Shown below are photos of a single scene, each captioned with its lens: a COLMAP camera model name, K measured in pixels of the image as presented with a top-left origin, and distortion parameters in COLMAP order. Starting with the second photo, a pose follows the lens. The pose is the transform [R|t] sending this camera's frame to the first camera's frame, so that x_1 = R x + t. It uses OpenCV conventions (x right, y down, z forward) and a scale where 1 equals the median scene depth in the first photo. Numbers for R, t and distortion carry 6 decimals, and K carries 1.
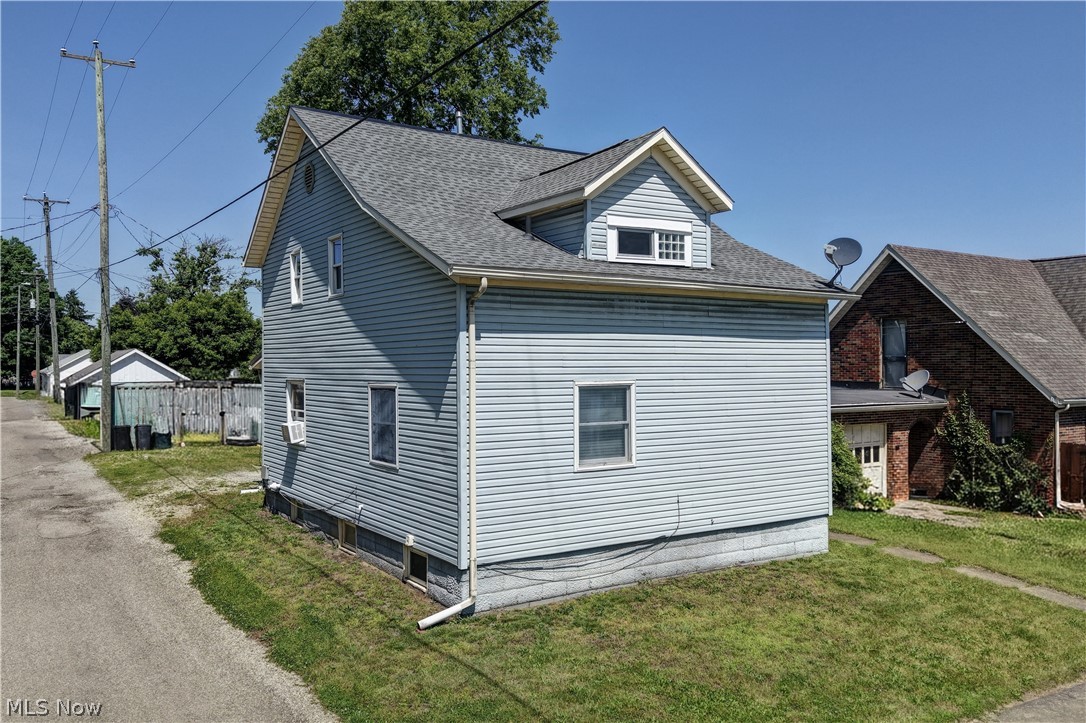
lens RADIAL K [[903.3, 0, 581.4], [0, 903.3, 360.4], [0, 0, 1]] dist [0.007704, 0.003077]
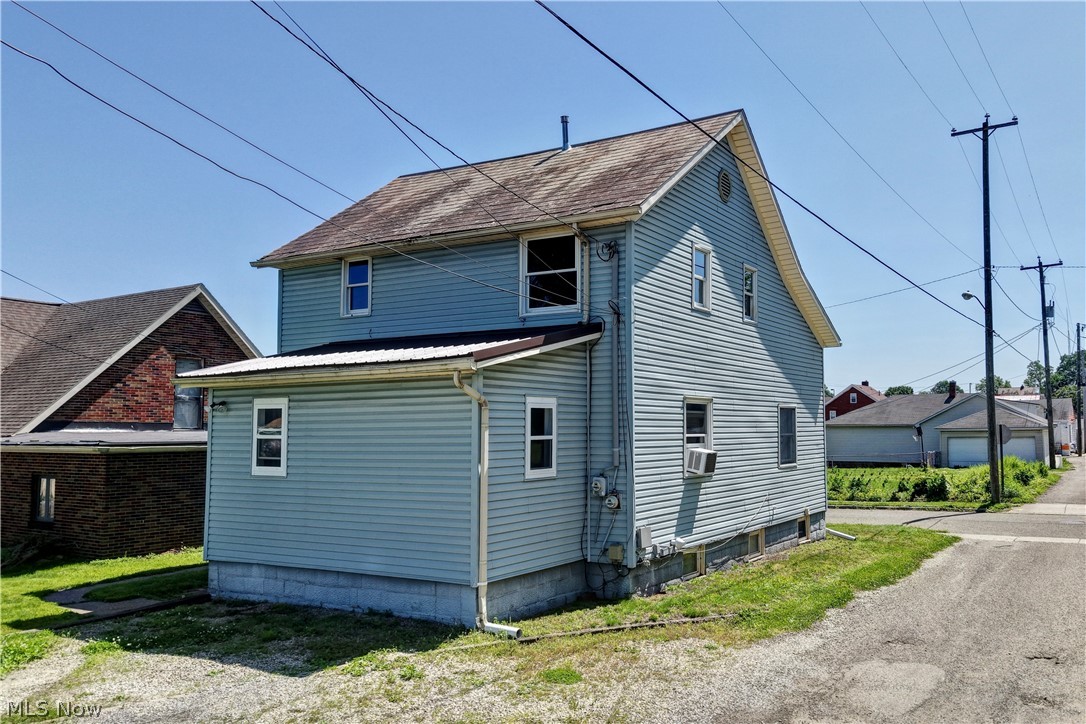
lens RADIAL K [[903.3, 0, 581.4], [0, 903.3, 360.9], [0, 0, 1]] dist [0.007704, 0.003077]
pose [[-0.417728, 0.075476, 0.905432, -1.047277], [0.002540, 0.996637, -0.081907, 0.056094], [-0.908569, -0.031916, -0.416515, 1.475737]]
